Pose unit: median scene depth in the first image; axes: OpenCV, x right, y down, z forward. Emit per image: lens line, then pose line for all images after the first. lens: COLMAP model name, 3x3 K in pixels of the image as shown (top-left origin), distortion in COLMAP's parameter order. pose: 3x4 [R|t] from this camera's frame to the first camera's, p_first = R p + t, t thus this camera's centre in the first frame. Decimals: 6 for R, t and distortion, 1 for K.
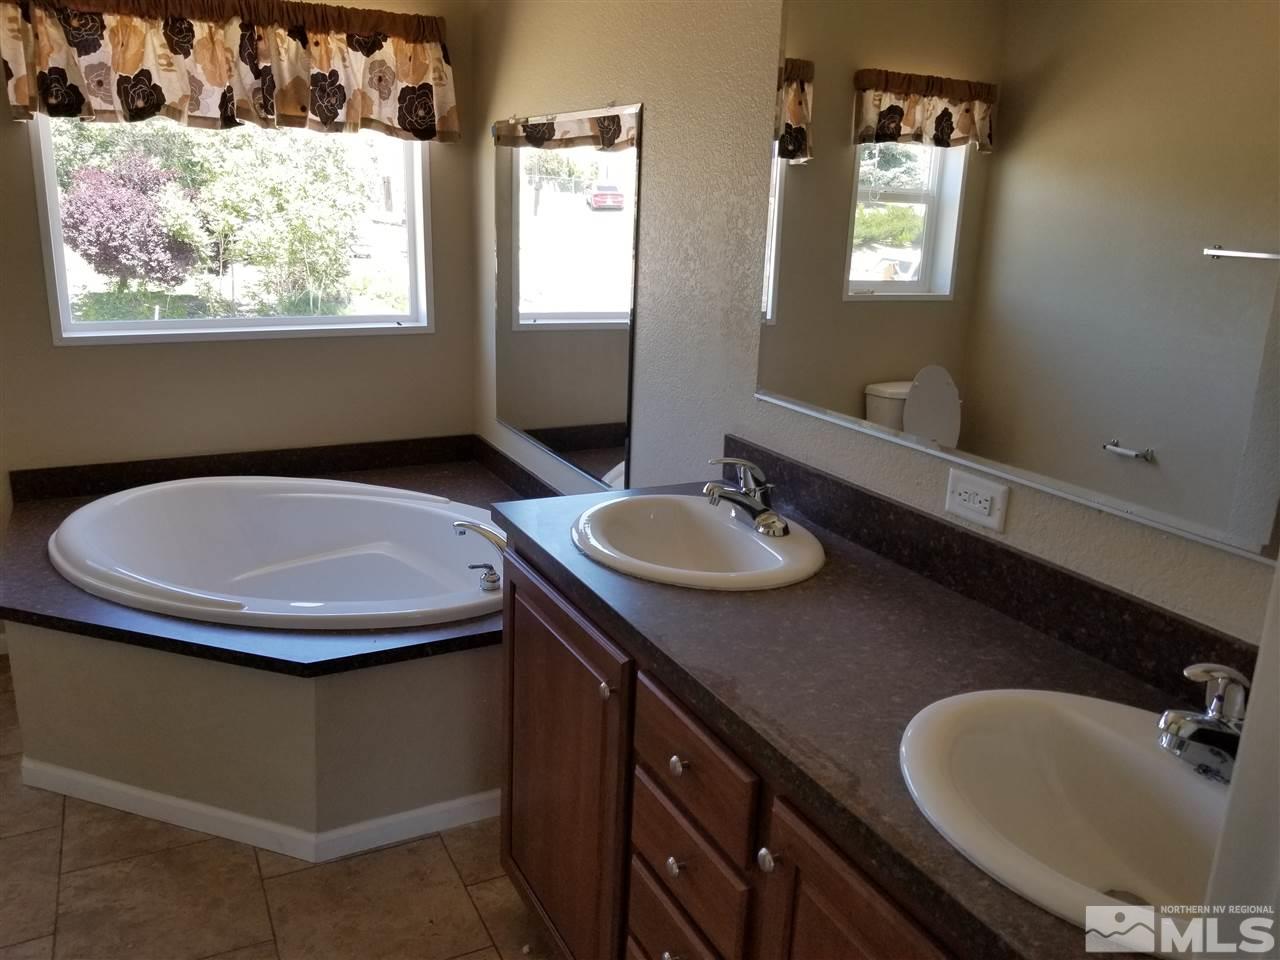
lens RADIAL K [[1010.7, 0, 634.0], [0, 1010.7, 479.3], [0, 0, 1]] dist [0.073065, -0.113229]
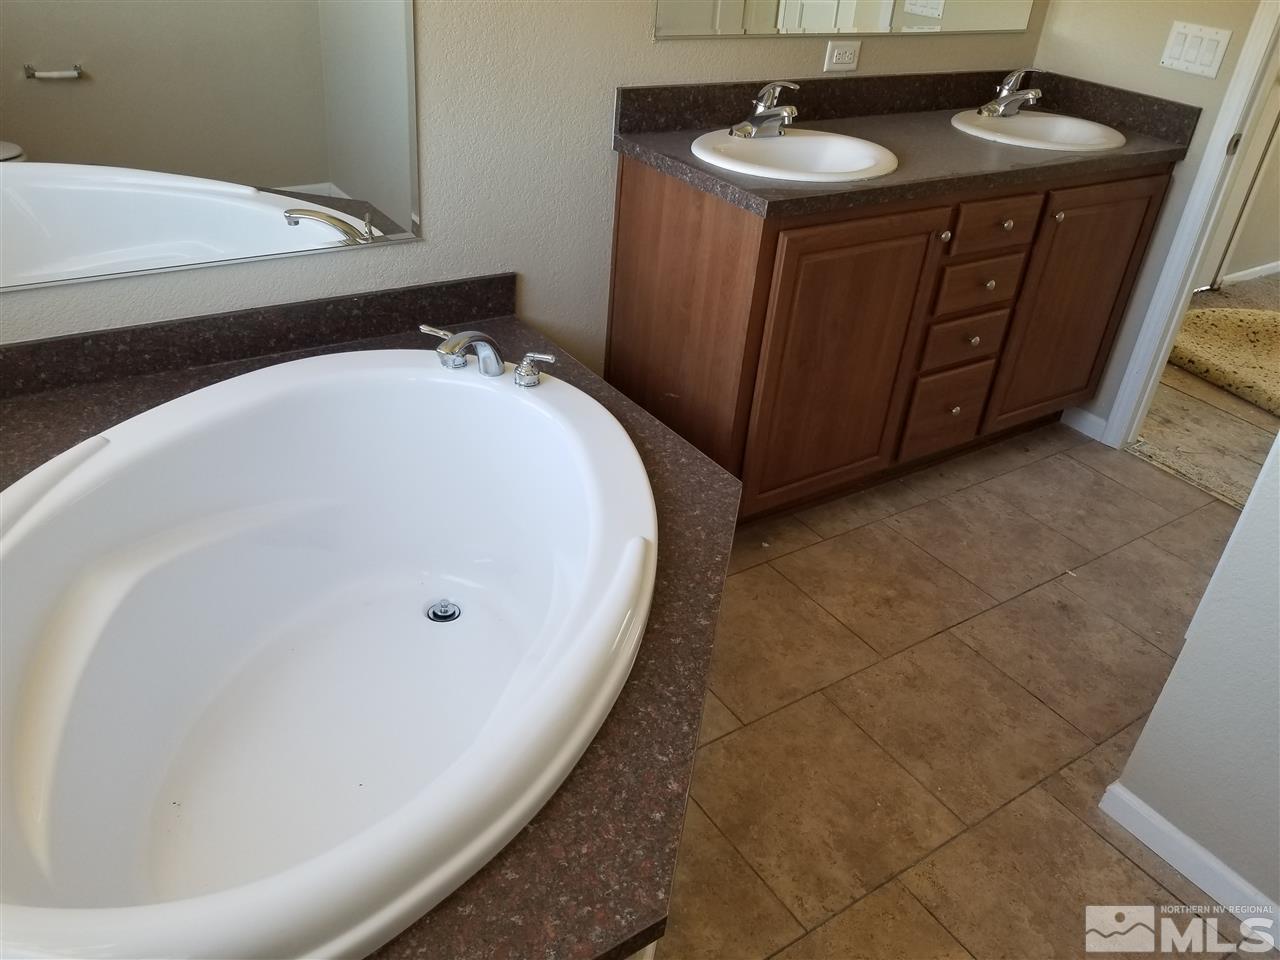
lens RADIAL K [[1010.7, 0, 634.0], [0, 1010.7, 479.3], [0, 0, 1]] dist [0.073065, -0.113229]
pose [[-0.139031, -0.558877, 0.817513, -1.022518], [0.175786, 0.798492, 0.575769, -0.335594], [-0.974561, 0.223757, -0.012772, 1.124212]]
